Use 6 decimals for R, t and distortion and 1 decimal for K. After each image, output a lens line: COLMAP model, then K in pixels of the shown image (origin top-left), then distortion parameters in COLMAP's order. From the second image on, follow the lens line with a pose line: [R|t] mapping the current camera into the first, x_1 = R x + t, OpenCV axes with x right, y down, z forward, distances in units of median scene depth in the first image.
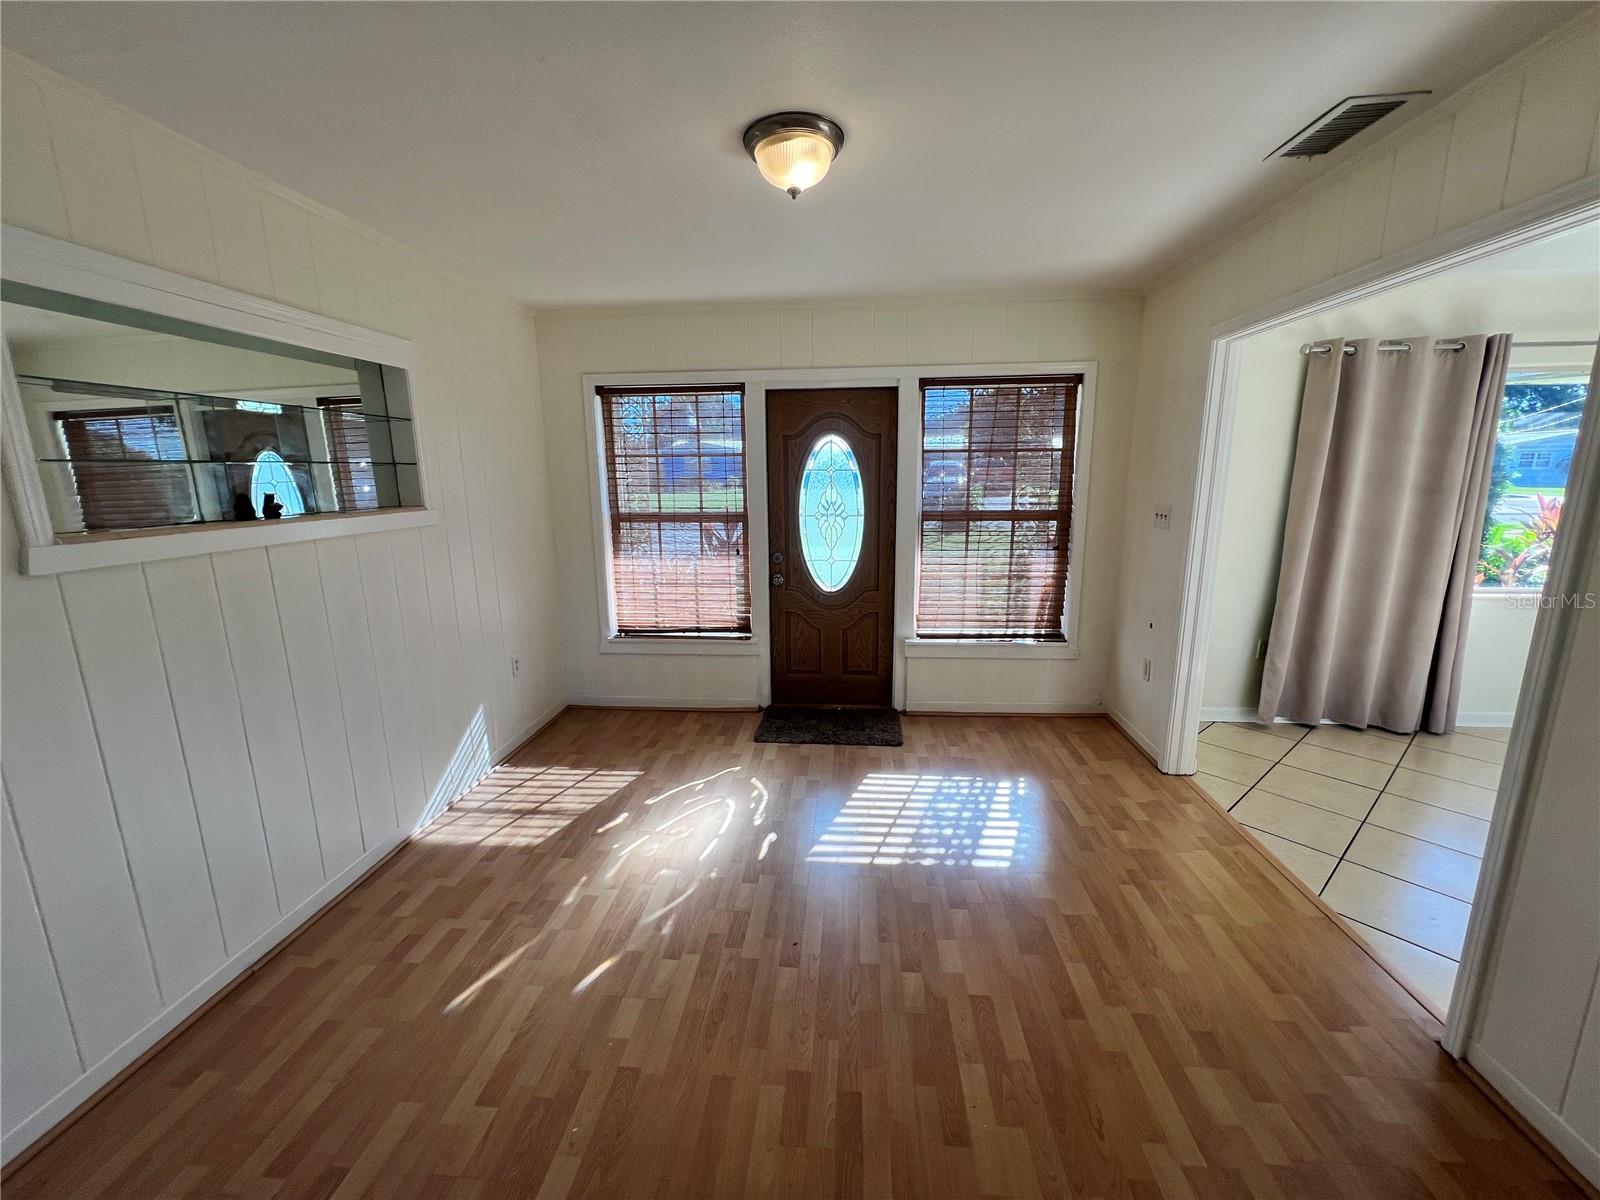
lens RADIAL K [[636.7, 0, 794.2], [0, 636.7, 601.0], [0, 0, 1]] dist [-0.002674, -0.000306]
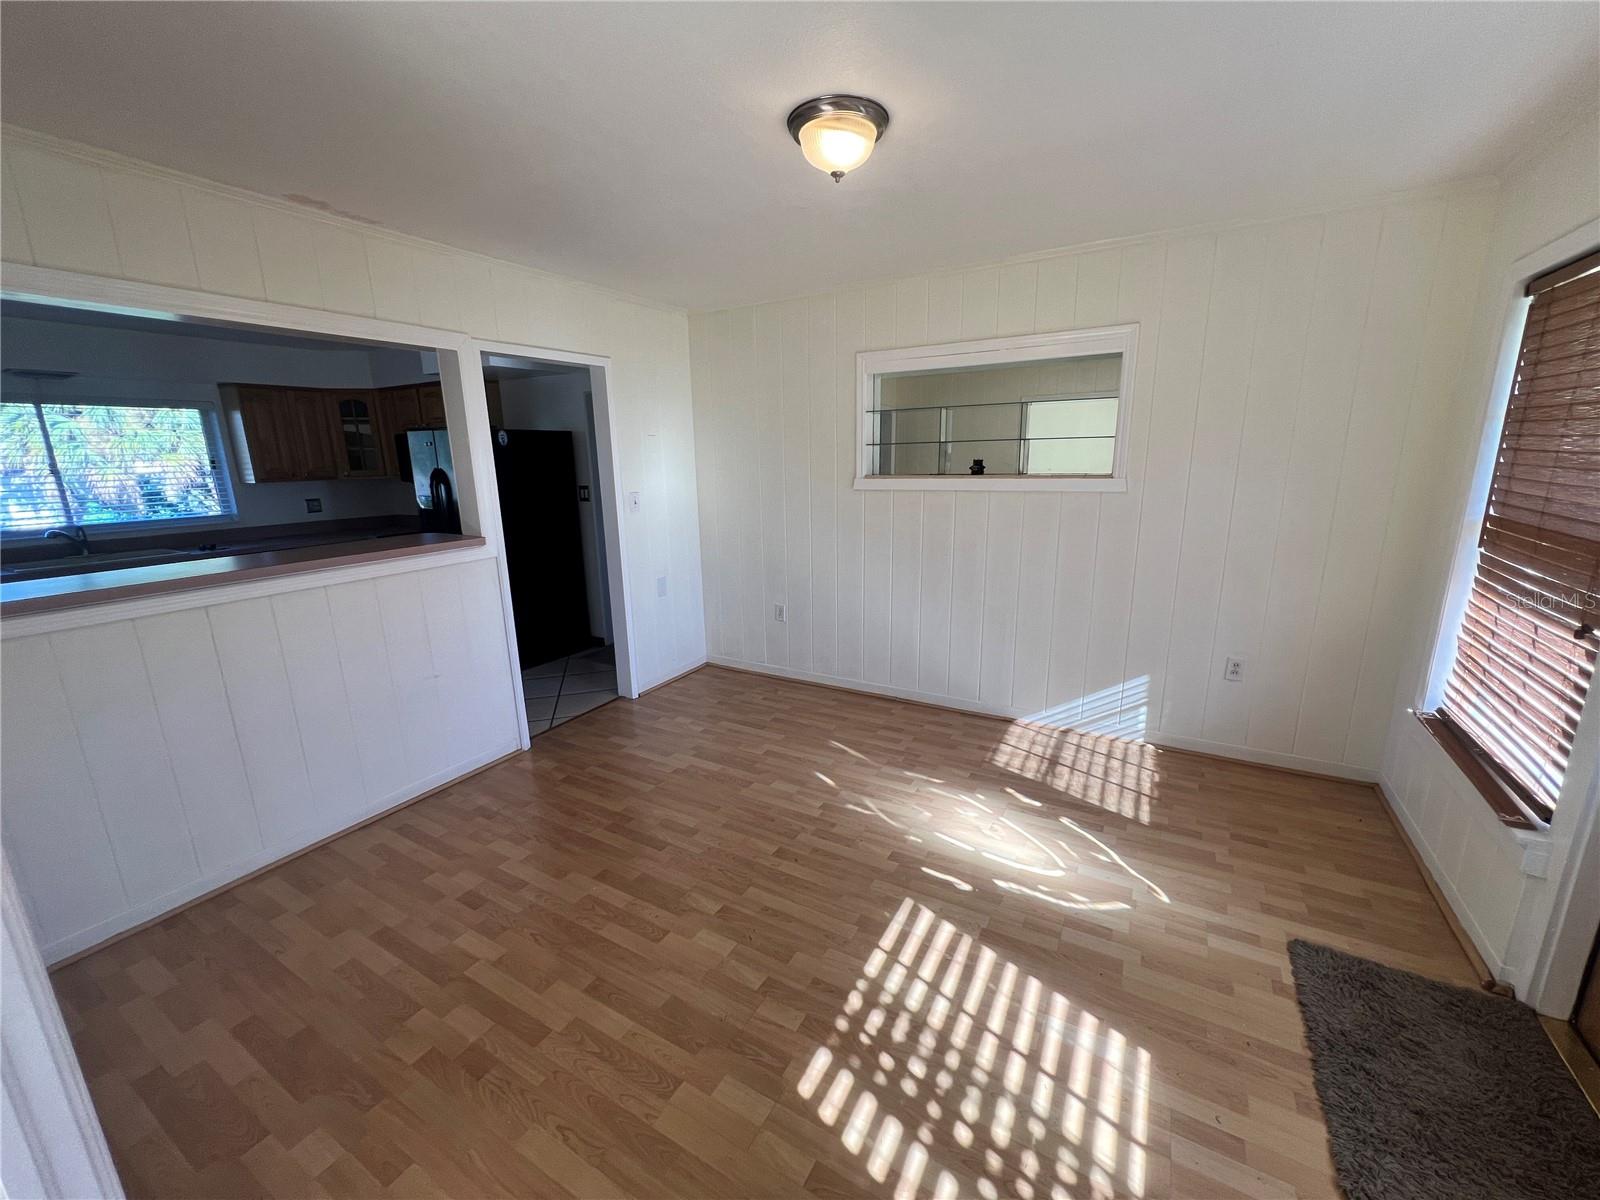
lens RADIAL K [[636.7, 0, 794.2], [0, 636.7, 601.0], [0, 0, 1]] dist [-0.002674, -0.000306]
pose [[-0.424893, 0.227381, -0.876222, 0.745879], [-0.151630, 0.936388, 0.316522, -0.226670], [0.892454, 0.267349, -0.363387, 1.045892]]
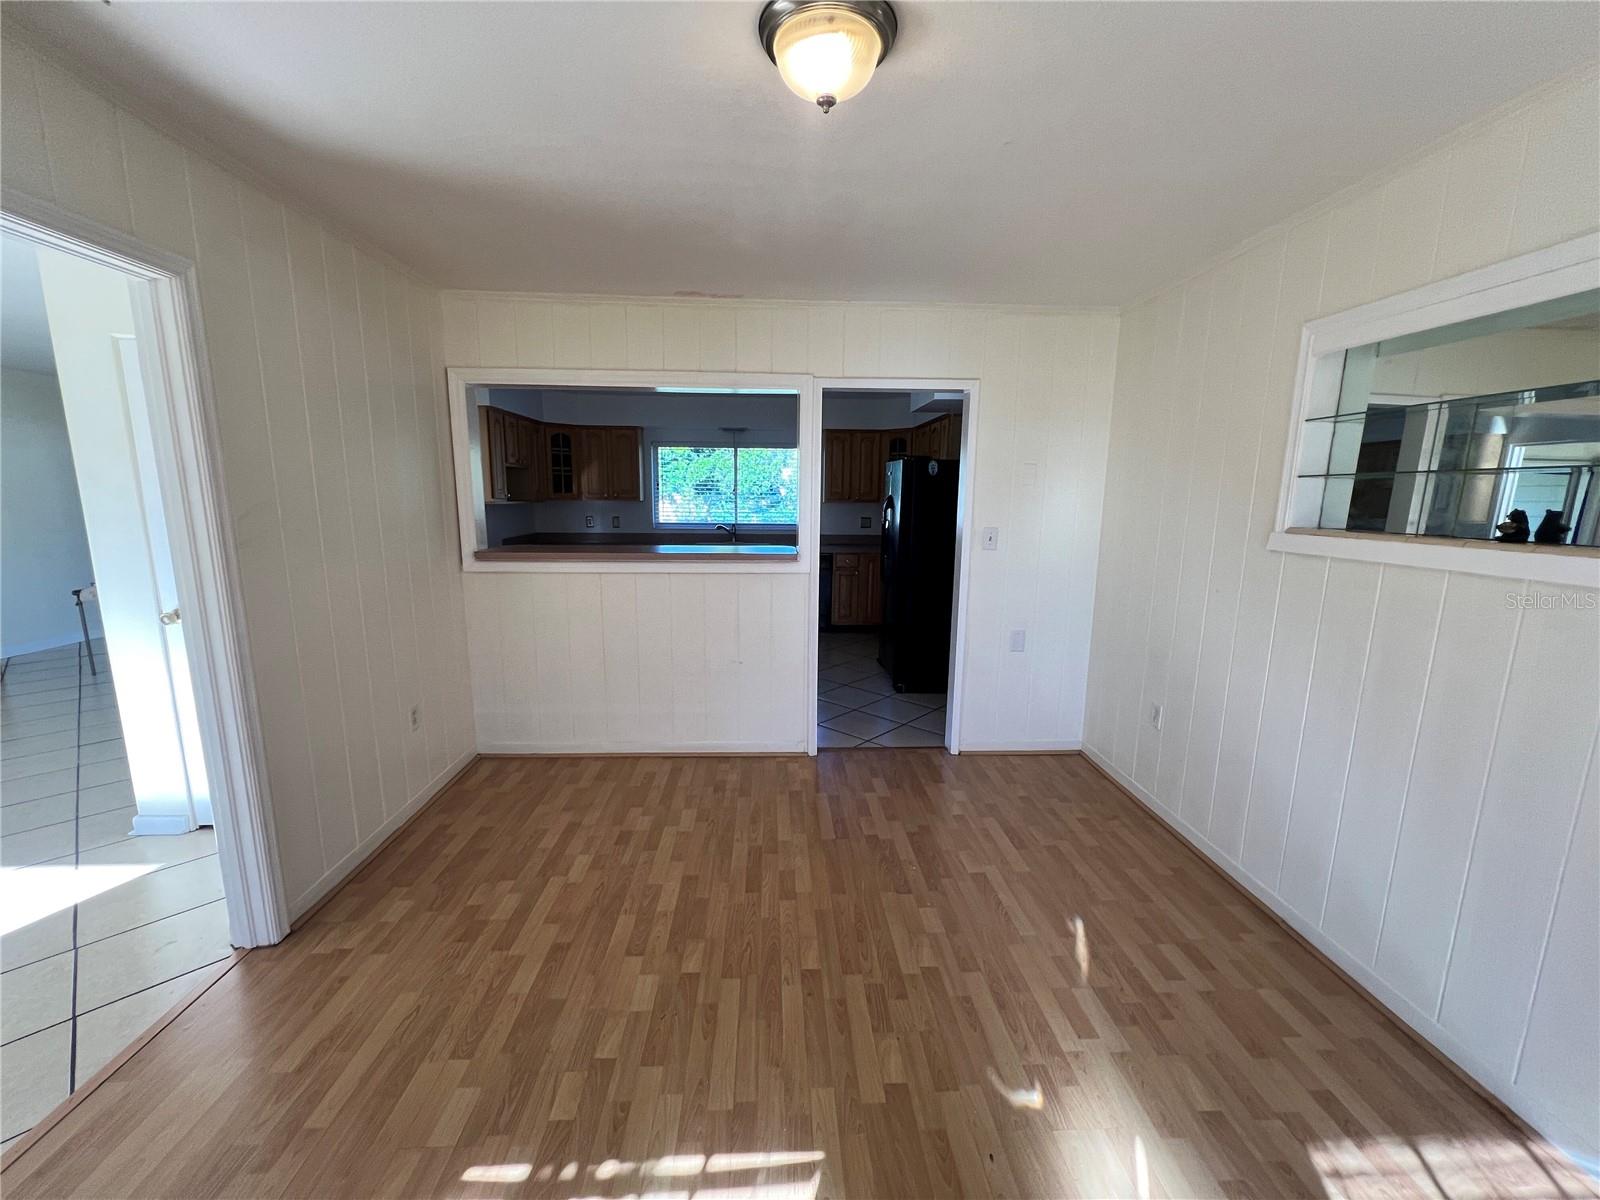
lens RADIAL K [[636.7, 0, 794.2], [0, 636.7, 601.0], [0, 0, 1]] dist [-0.002674, -0.000306]
pose [[-0.991375, 0.024294, -0.128781, 0.103384], [-0.023869, 0.932758, 0.359711, -0.259453], [0.128861, 0.359683, -0.924134, 1.325458]]
